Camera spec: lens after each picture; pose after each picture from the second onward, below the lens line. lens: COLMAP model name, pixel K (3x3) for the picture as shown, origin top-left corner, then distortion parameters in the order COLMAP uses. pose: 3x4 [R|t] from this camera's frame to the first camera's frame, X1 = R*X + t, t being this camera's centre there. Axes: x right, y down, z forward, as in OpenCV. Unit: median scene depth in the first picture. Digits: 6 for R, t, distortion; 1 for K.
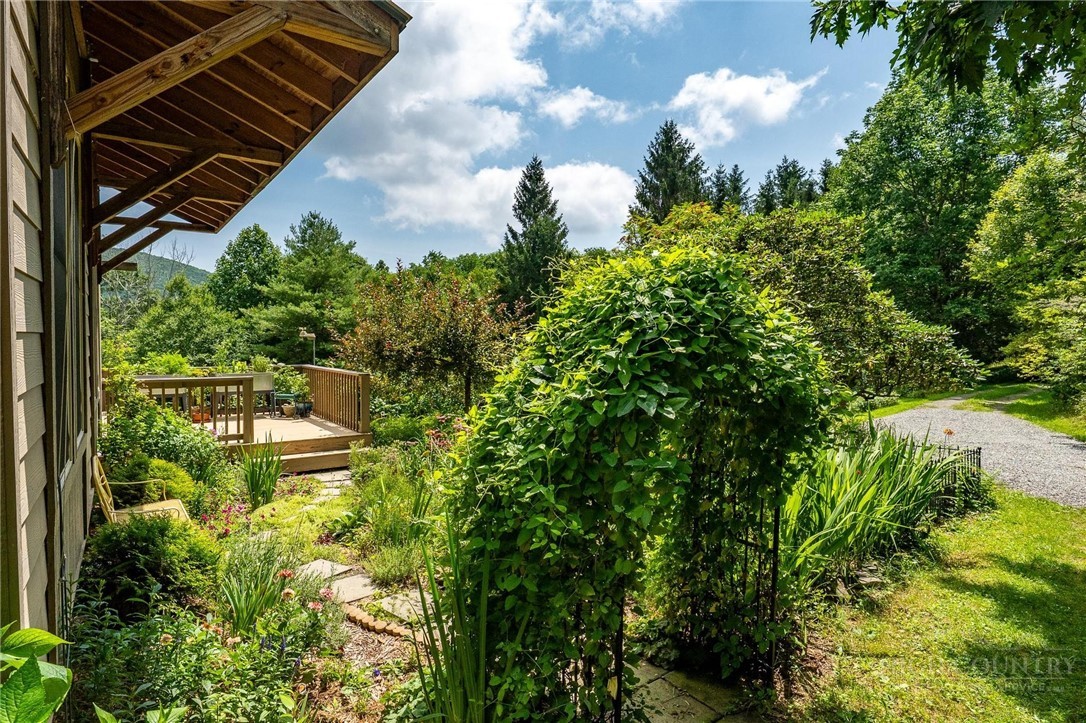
lens RADIAL K [[598.6, 0, 549.8], [0, 598.6, 351.5], [0, 0, 1]] dist [-0.001032, -0.000099]
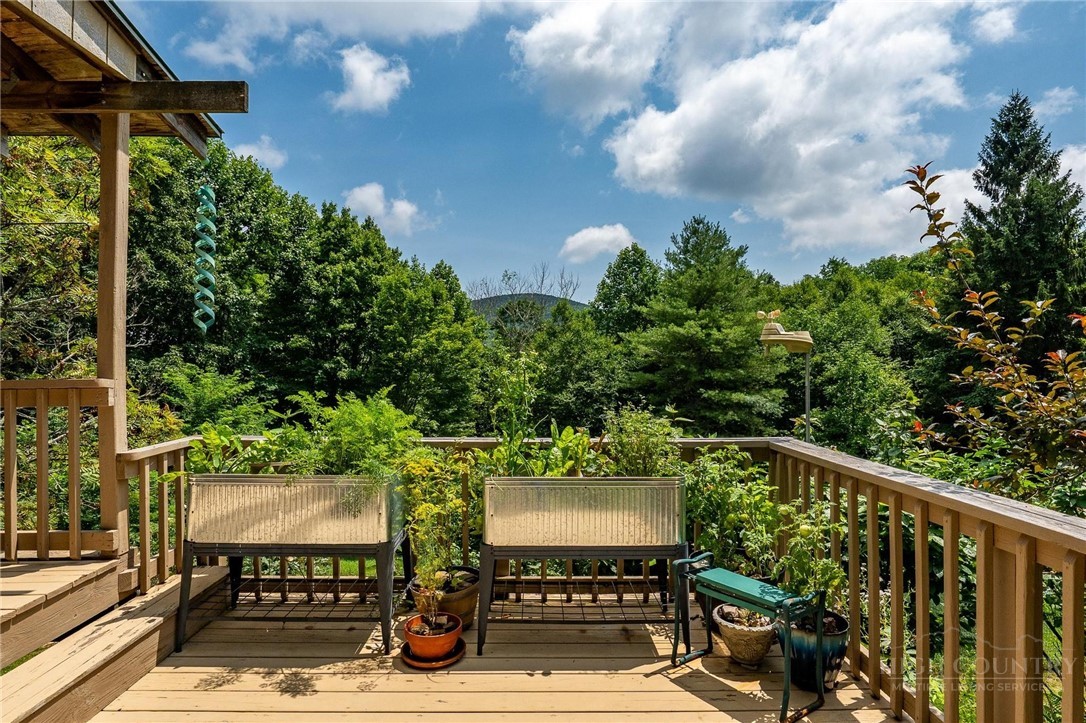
lens RADIAL K [[598.6, 0, 539.5], [0, 598.6, 369.7], [0, 0, 1]] dist [-0.001032, -0.000099]
pose [[0.819641, 0.000967, -0.572877, -0.090549], [-0.011706, 0.999818, -0.015061, -0.000225], [0.572758, 0.019051, 0.819503, 0.177612]]
